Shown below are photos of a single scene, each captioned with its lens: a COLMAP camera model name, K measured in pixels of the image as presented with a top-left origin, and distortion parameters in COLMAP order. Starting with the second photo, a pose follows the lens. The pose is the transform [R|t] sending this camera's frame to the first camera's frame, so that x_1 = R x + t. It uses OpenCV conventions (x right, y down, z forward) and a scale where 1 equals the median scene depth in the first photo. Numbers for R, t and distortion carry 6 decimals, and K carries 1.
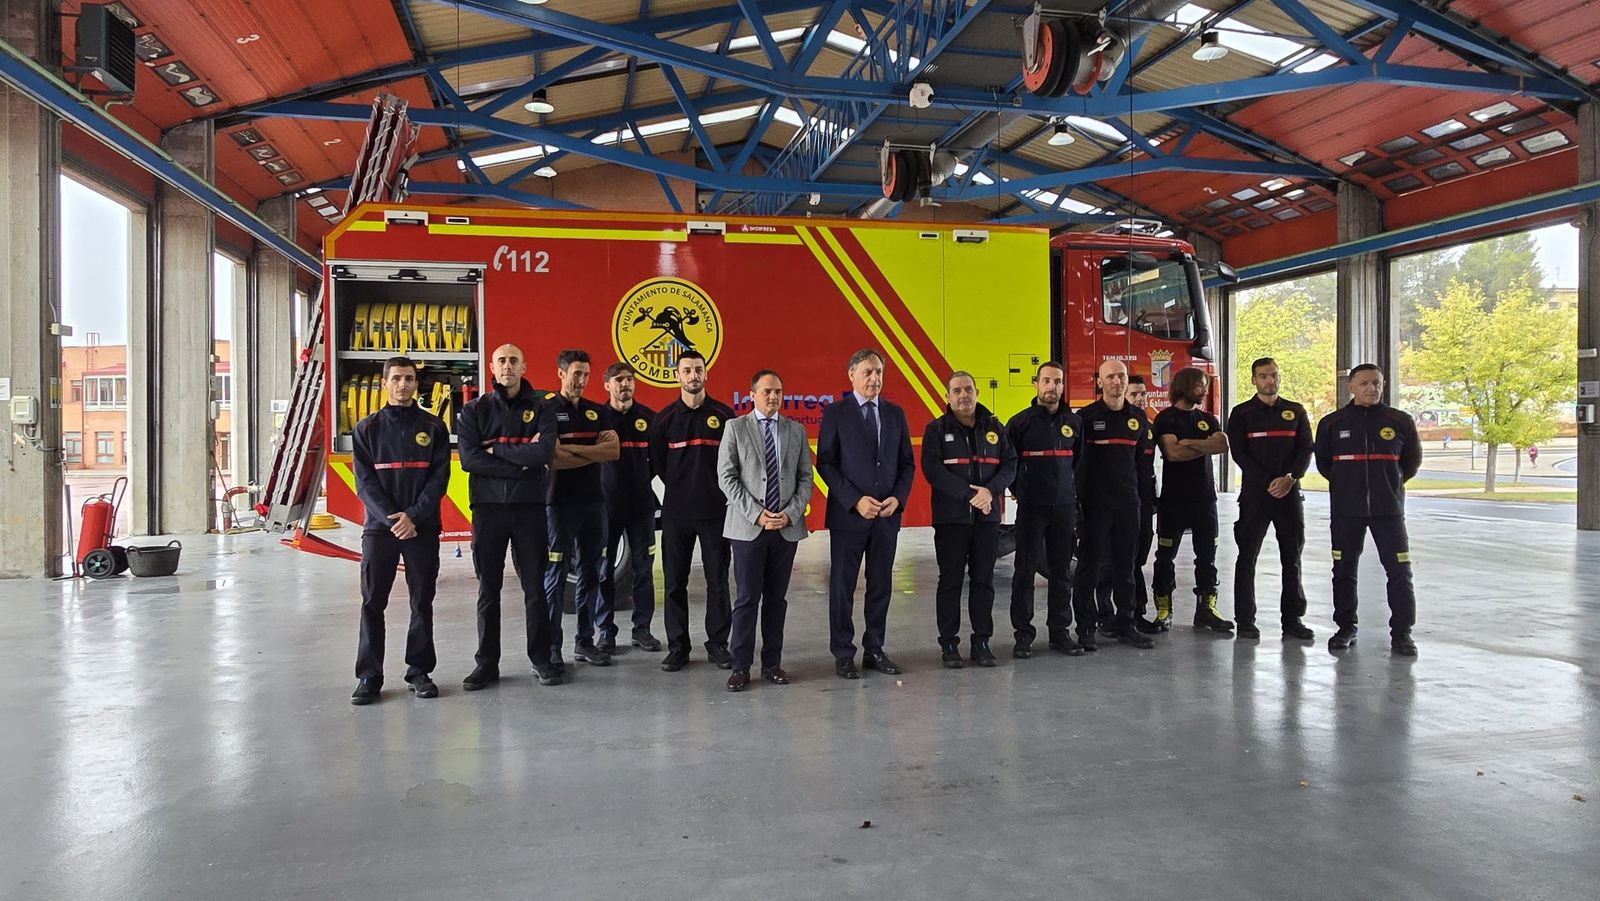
lens RADIAL K [[998.2, 0, 786.7], [0, 998.2, 428.7], [0, 0, 1]] dist [0.008345, 0.003945]
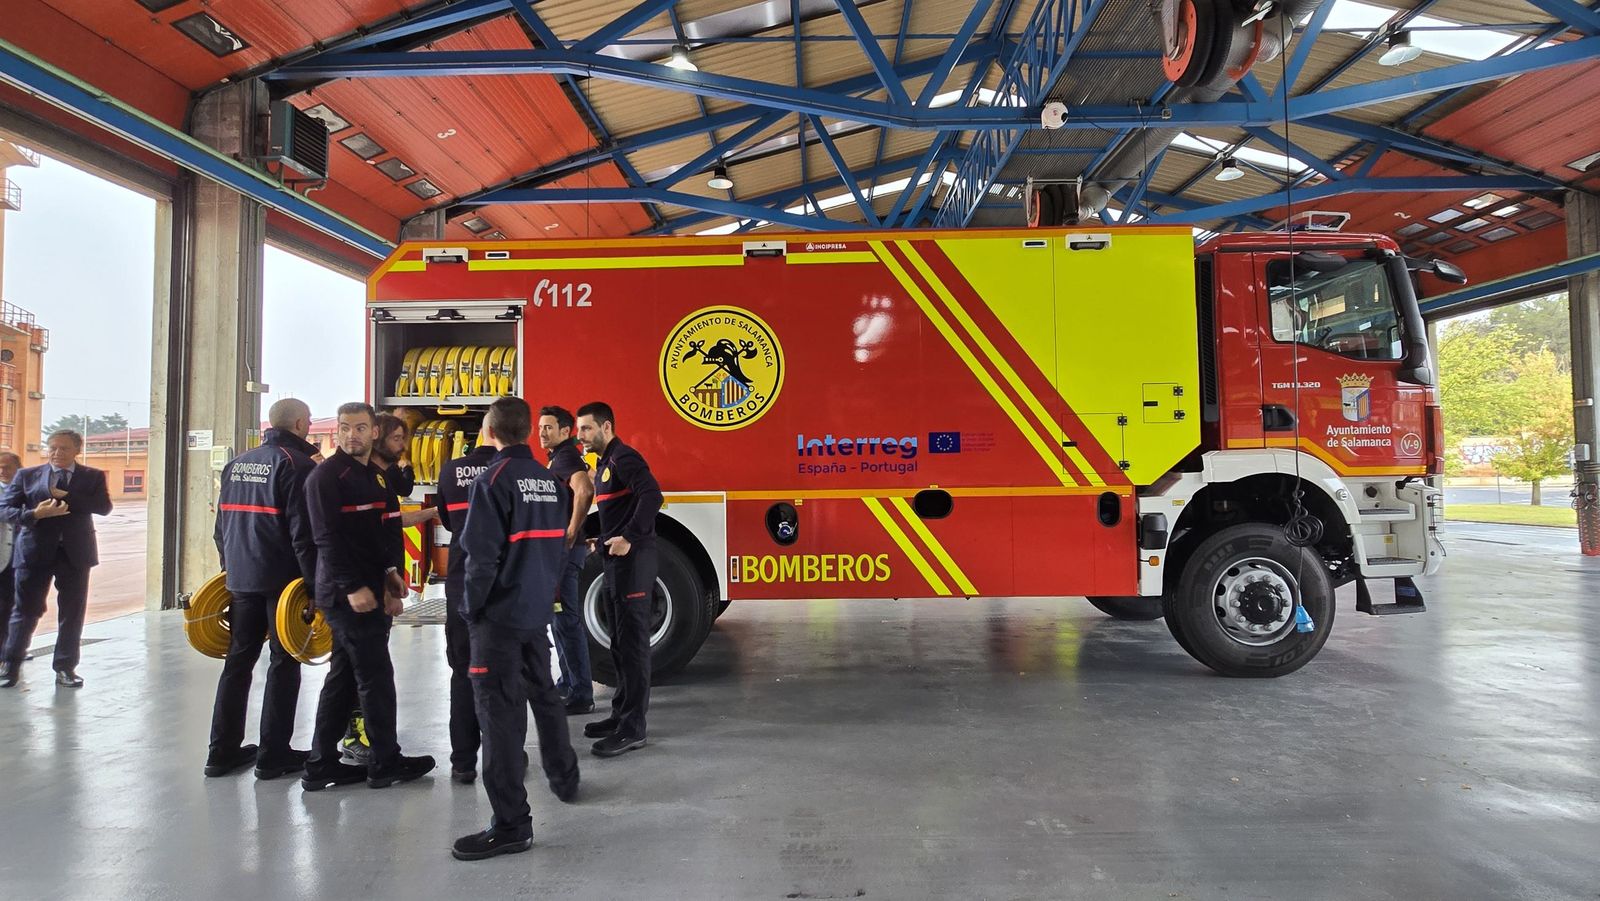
lens RADIAL K [[796.8, 0, 809.9], [0, 796.8, 426.5], [0, 0, 1]] dist [-0.000033, 0.000486]
pose [[0.972109, -0.015000, -0.234049, 0.093965], [0.004569, 0.998974, -0.045048, -0.010309], [0.234485, 0.042722, 0.971181, 0.264395]]
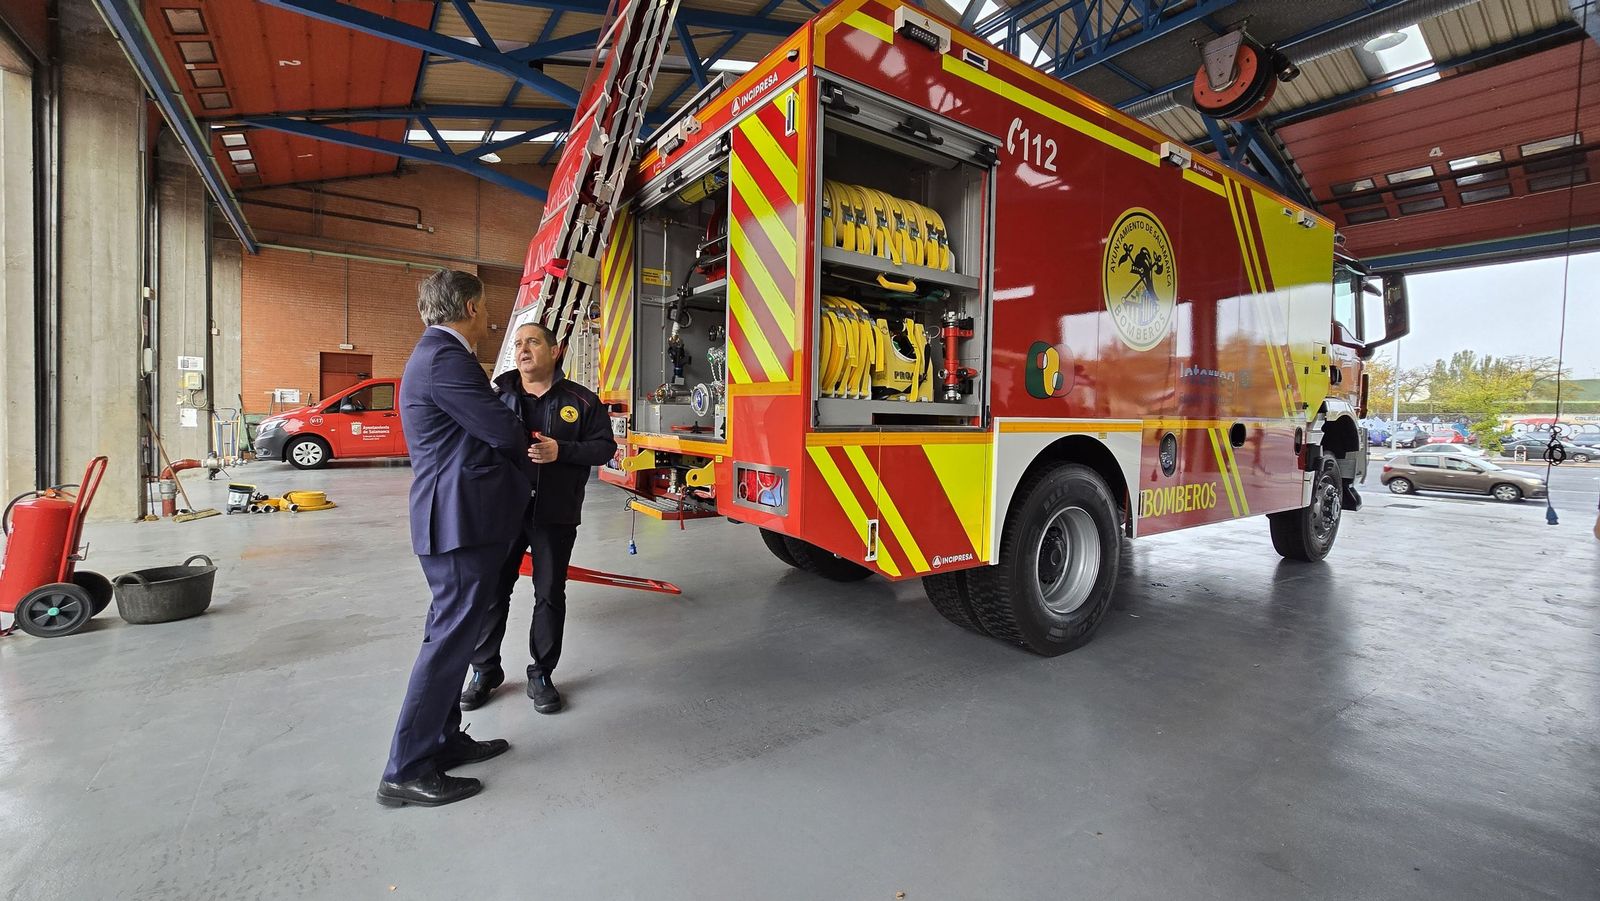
lens RADIAL K [[651.1, 0, 803.8], [0, 651.1, 429.4], [0, 0, 1]] dist [-0.004365, 0.003314]
pose [[0.920034, 0.017436, 0.391450, -0.436604], [-0.028635, 0.999330, 0.022789, 0.012324], [-0.390791, -0.032176, 0.919917, 0.493831]]
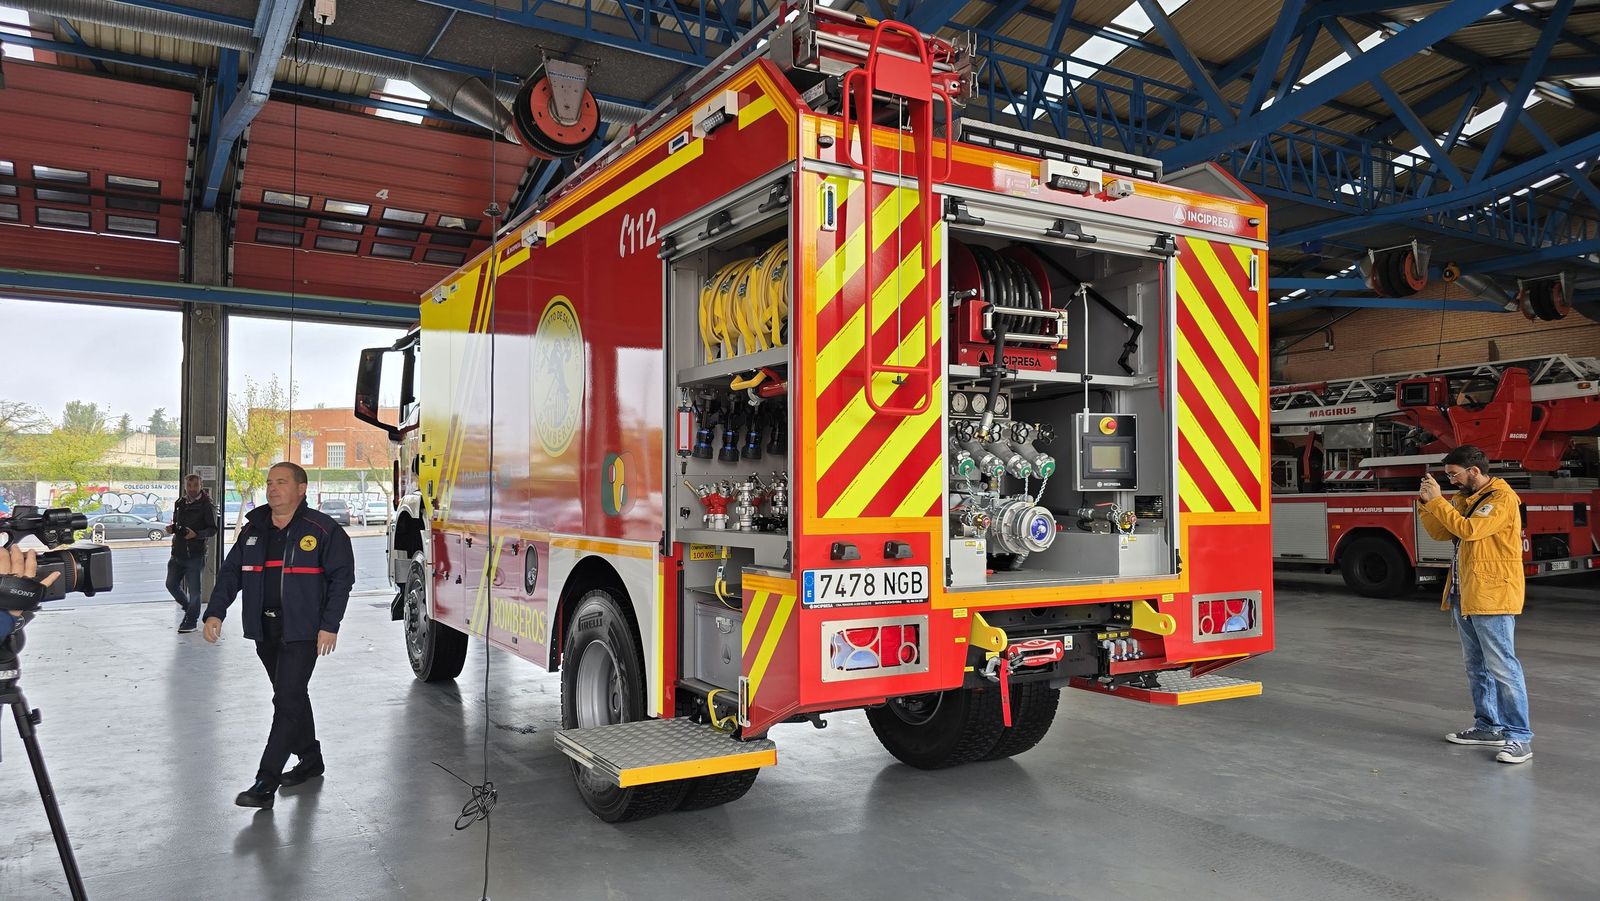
lens RADIAL K [[1068.0, 0, 784.1], [0, 1068.0, 455.5], [0, 0, 1]] dist [0.048559, -0.017631]
pose [[-0.316878, 0.044688, 0.947413, -0.729963], [0.001552, 0.998913, -0.046598, -0.004046], [-0.948465, -0.013296, -0.316602, 1.092550]]
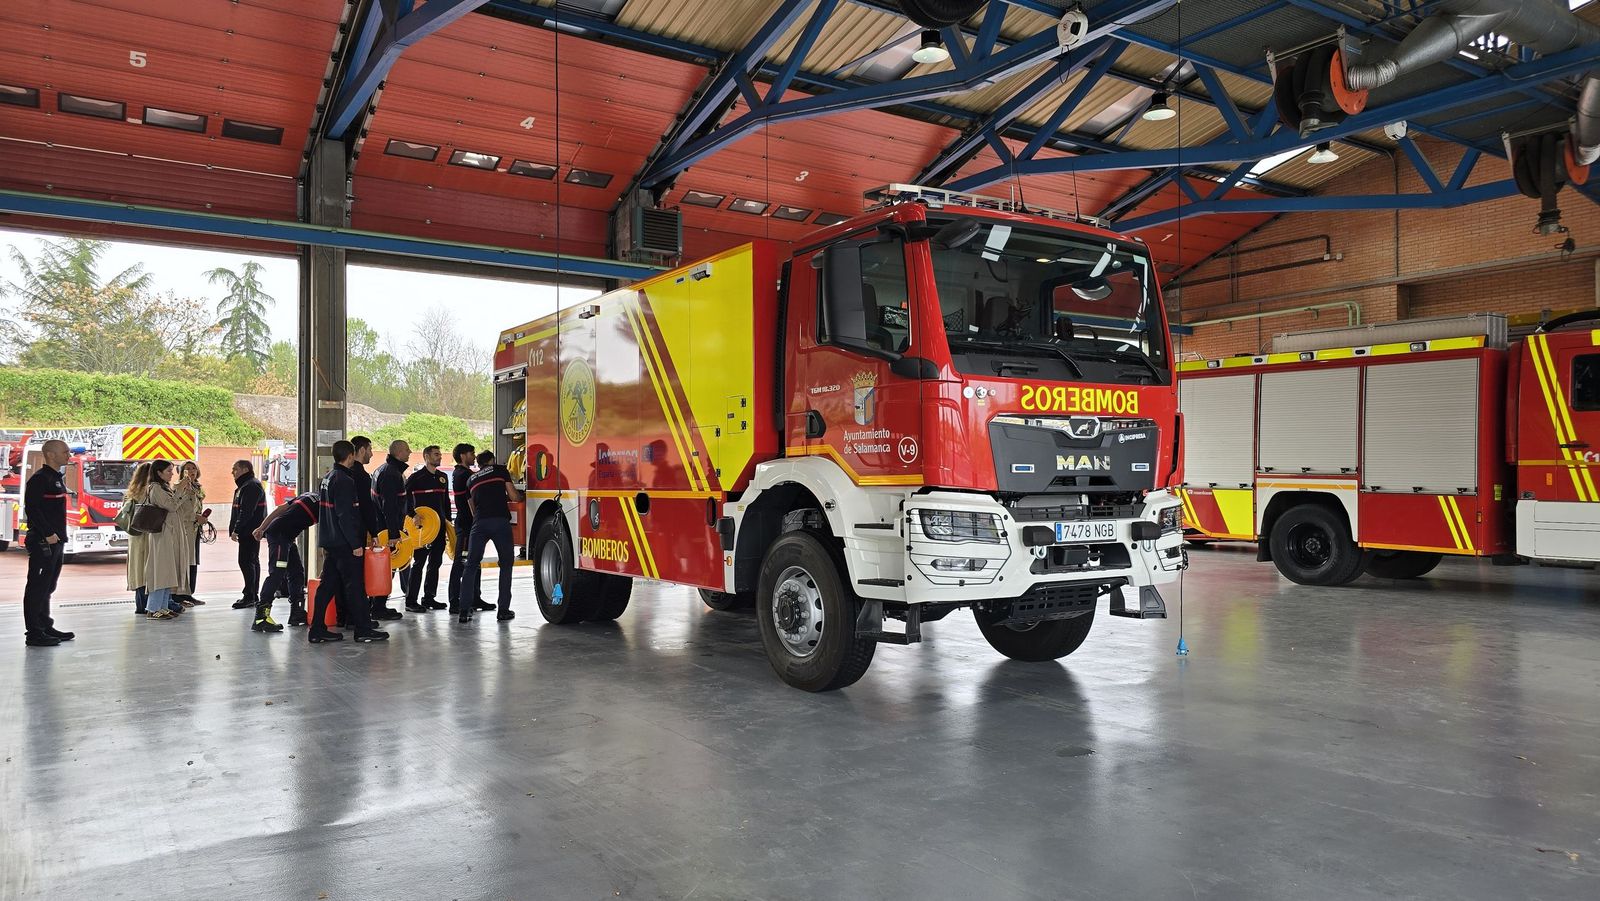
lens RADIAL K [[1068.0, 0, 773.3], [0, 1068.0, 444.5], [0, 0, 1]] dist [0.048559, -0.017631]
pose [[0.348386, -0.024818, -0.937023, 0.928035], [0.004177, 0.999681, -0.024925, -0.008642], [0.937342, 0.004769, 0.348378, 0.601002]]
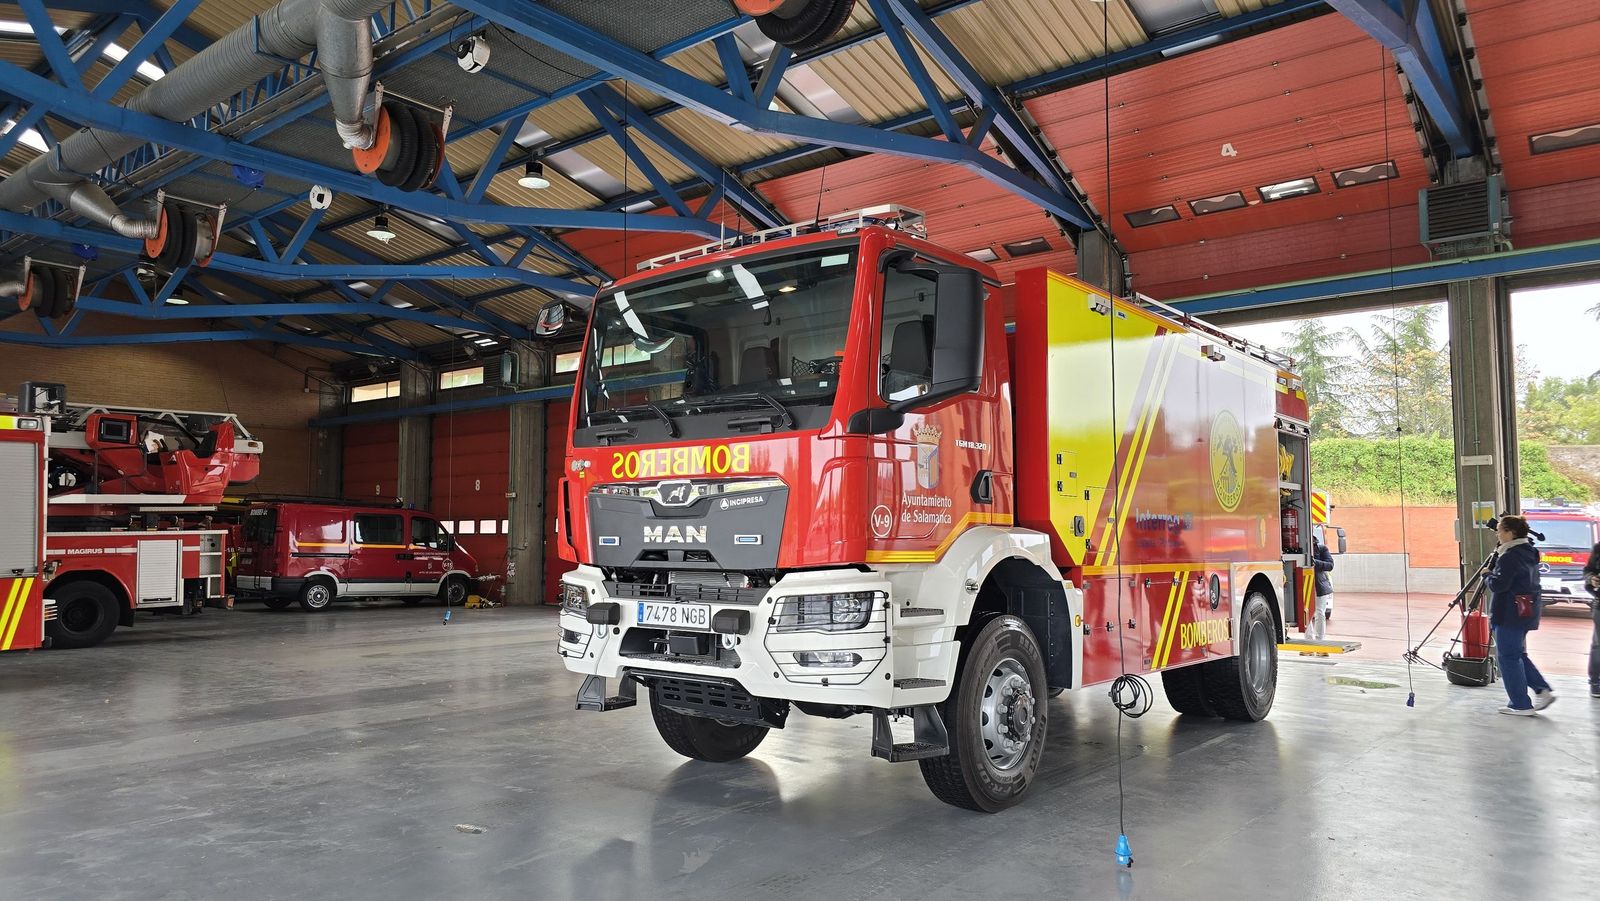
lens RADIAL K [[1070.0, 0, 769.6], [0, 1070.0, 446.1], [0, 0, 1]] dist [0.047915, -0.016333]
pose [[-0.792713, -0.048497, -0.607663, 0.683939], [0.003251, 0.996480, -0.083769, -0.011976], [0.609586, -0.068380, -0.789765, 1.491690]]
